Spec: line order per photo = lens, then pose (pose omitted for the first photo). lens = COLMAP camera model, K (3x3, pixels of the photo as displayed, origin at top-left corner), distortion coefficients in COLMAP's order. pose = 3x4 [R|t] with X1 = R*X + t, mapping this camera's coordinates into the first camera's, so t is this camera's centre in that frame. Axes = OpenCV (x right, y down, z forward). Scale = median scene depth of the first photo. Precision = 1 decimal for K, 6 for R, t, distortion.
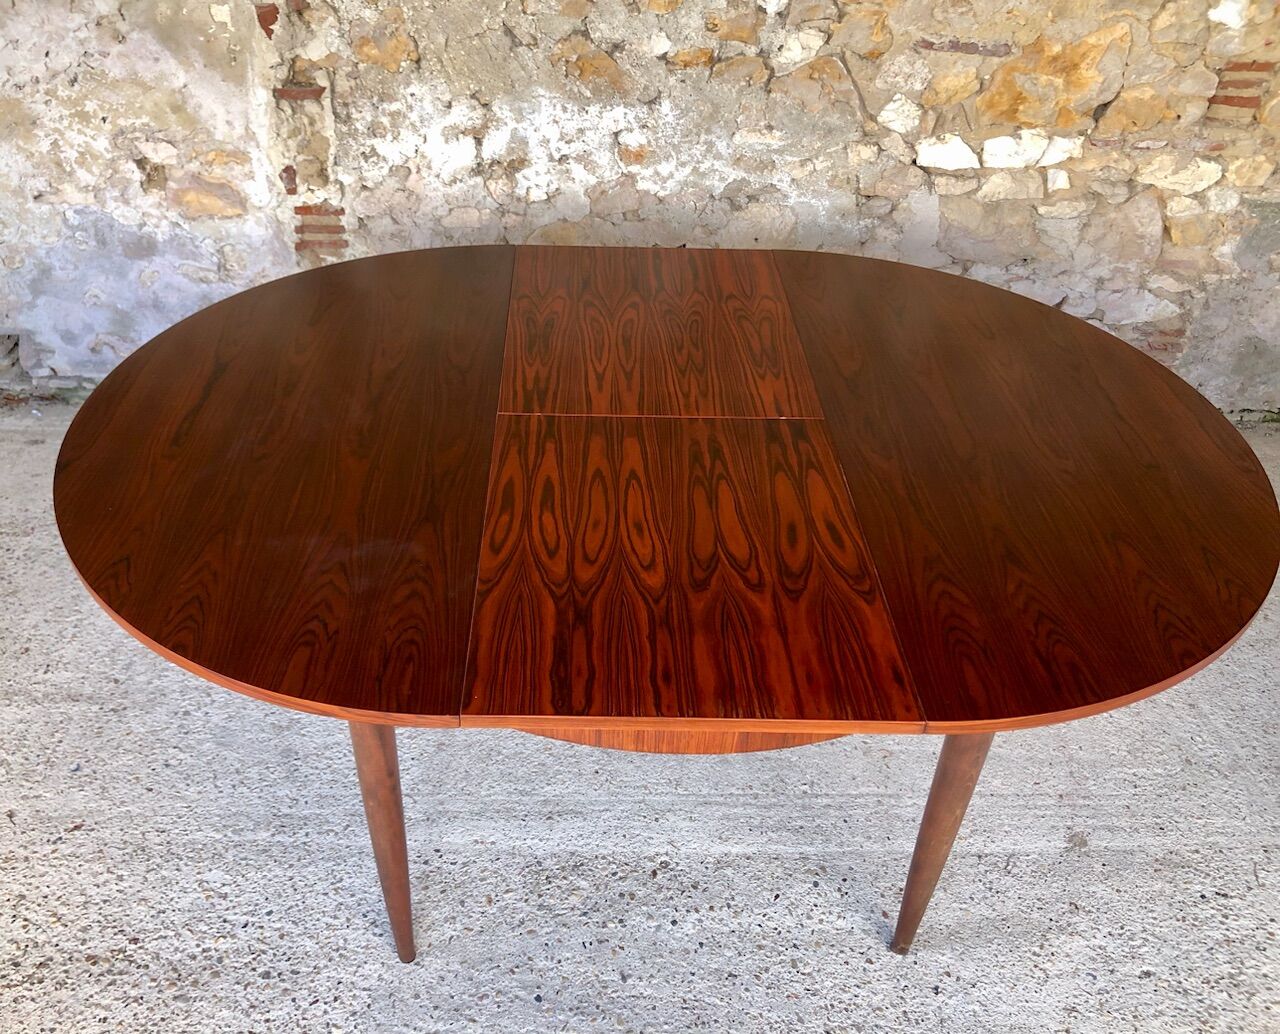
lens RADIAL K [[939.2, 0, 595.2], [0, 939.2, 509.4], [0, 0, 1]] dist [-0.002056, 0.014647]
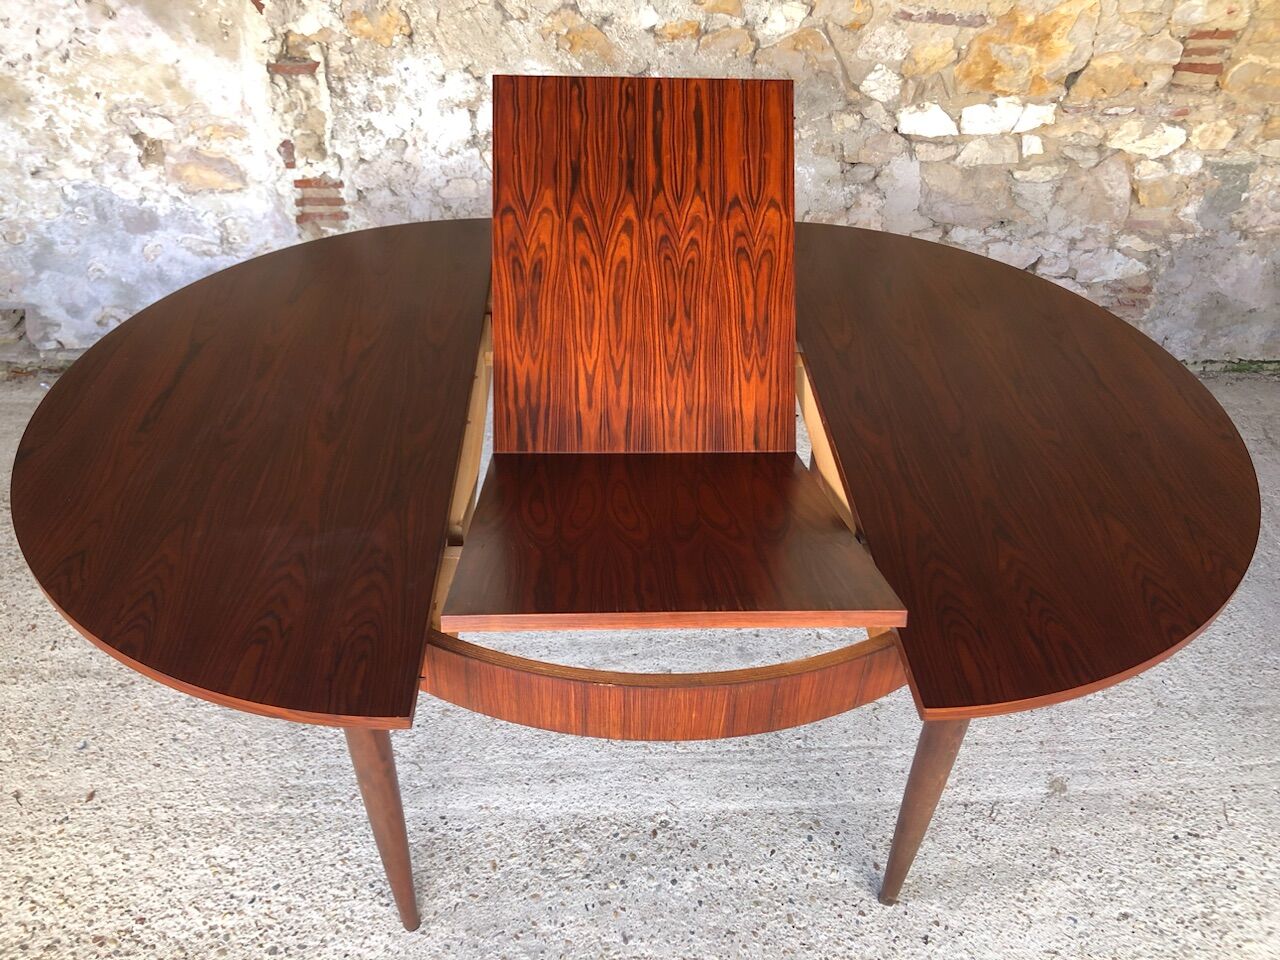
lens RADIAL K [[880.7, 0, 632.4], [0, 880.7, 471.4], [0, 0, 1]] dist [-0.003635, 0.017421]
pose [[0.999339, -0.021494, 0.029334, 0.015256], [0.020827, 0.999522, 0.022852, -0.025891], [-0.029811, -0.022226, 0.999308, 0.034563]]
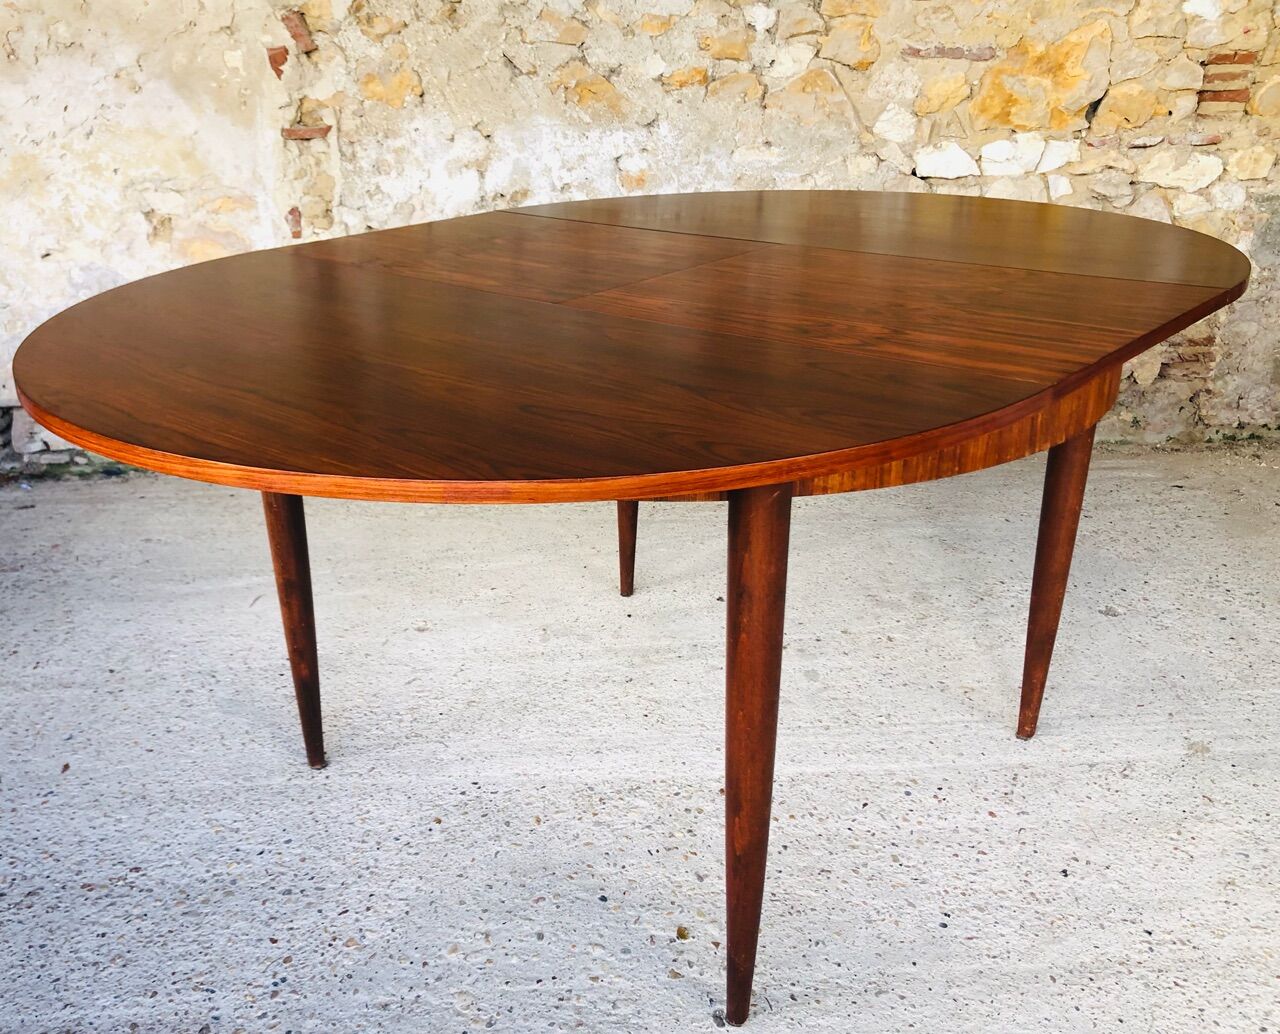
lens RADIAL K [[1007.6, 0, 577.6], [0, 1007.6, 553.2], [0, 0, 1]] dist [-0.000149, 0.009633]
pose [[0.998483, -0.054570, -0.007341, -0.042894], [0.051976, 0.978113, -0.201479, 0.284533], [0.018175, 0.200792, 0.979465, 0.023718]]
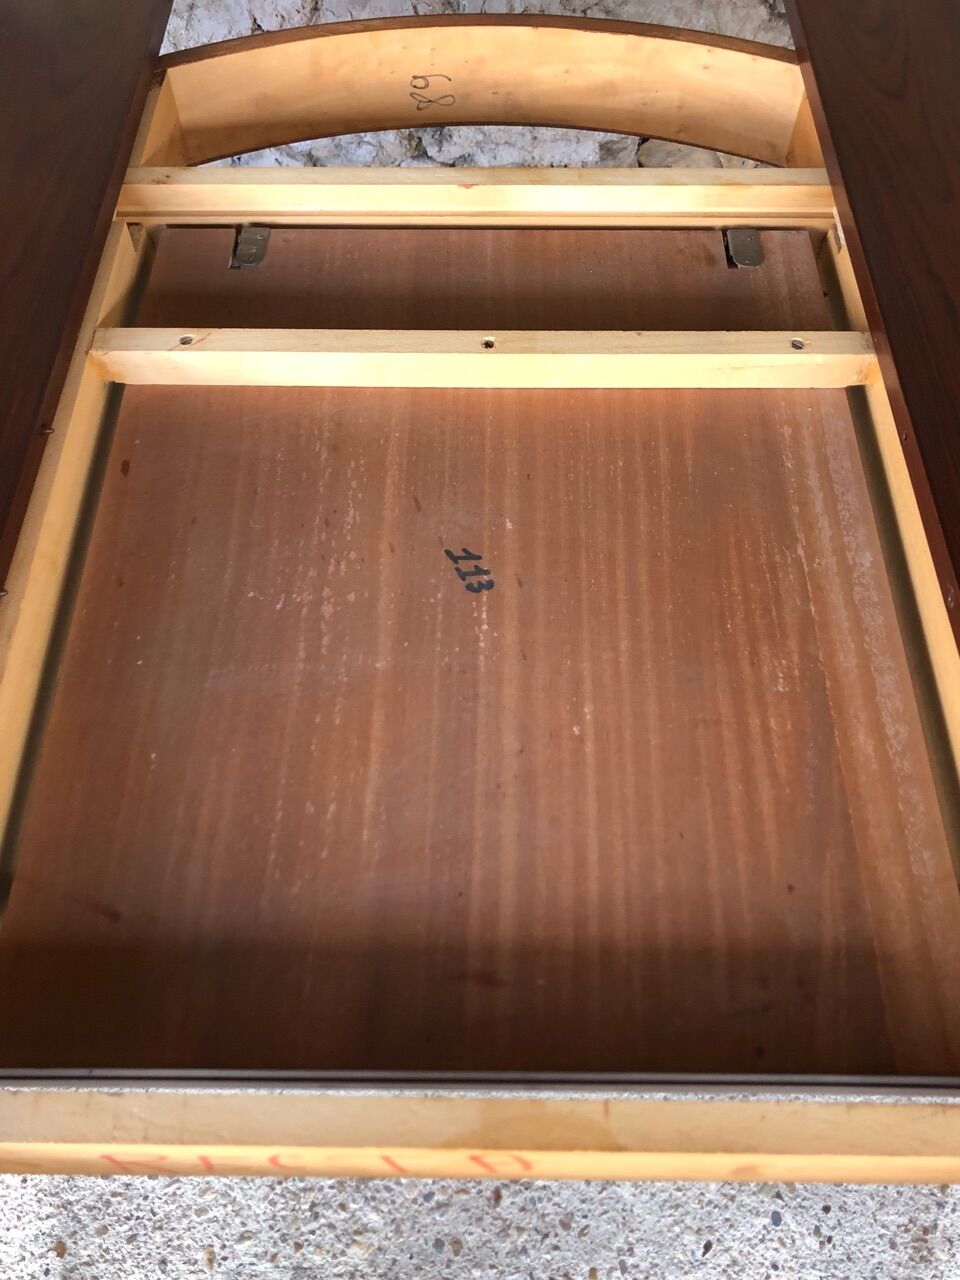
lens RADIAL K [[1033.6, 0, 460.8], [0, 1033.6, 583.8], [0, 0, 1]] dist [-0.004898, 0.017439]
pose [[0.999384, -0.004972, -0.034731, 0.052367], [0.015794, 0.947691, 0.318799, -0.142007], [0.031329, -0.319151, 0.947186, 0.415266]]
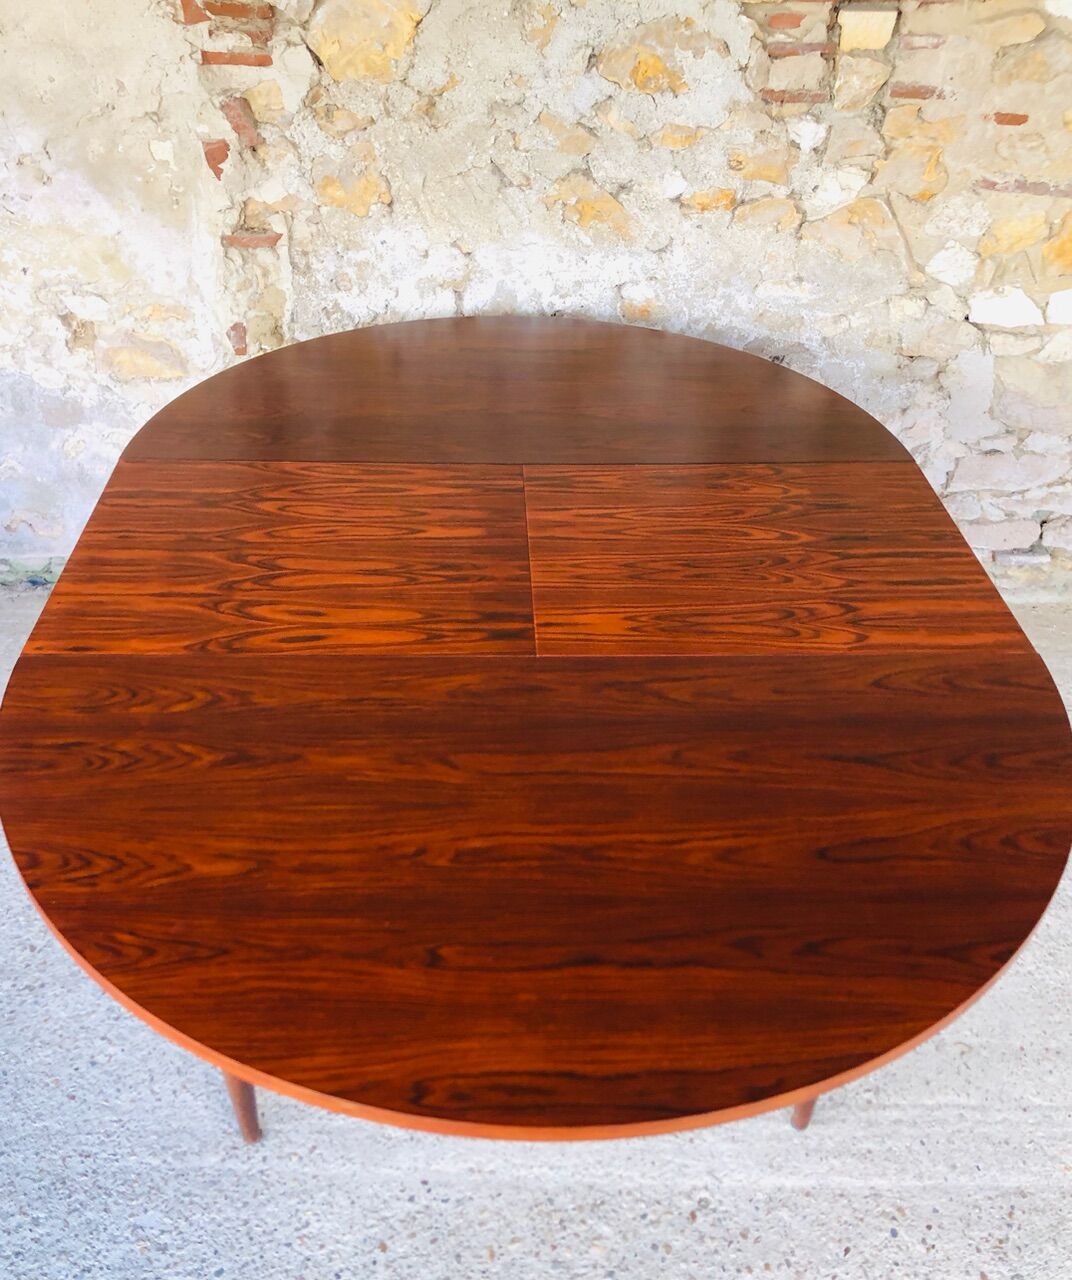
lens RADIAL K [[1022.6, 0, 536.9], [0, 1022.6, 638.3], [0, 0, 1]] dist [-0.000080, 0.019061]
pose [[0.999957, 0.003663, -0.008495, -0.053180], [-0.003800, 0.999862, -0.016154, -0.077281], [0.008435, 0.016186, 0.999833, 0.086839]]
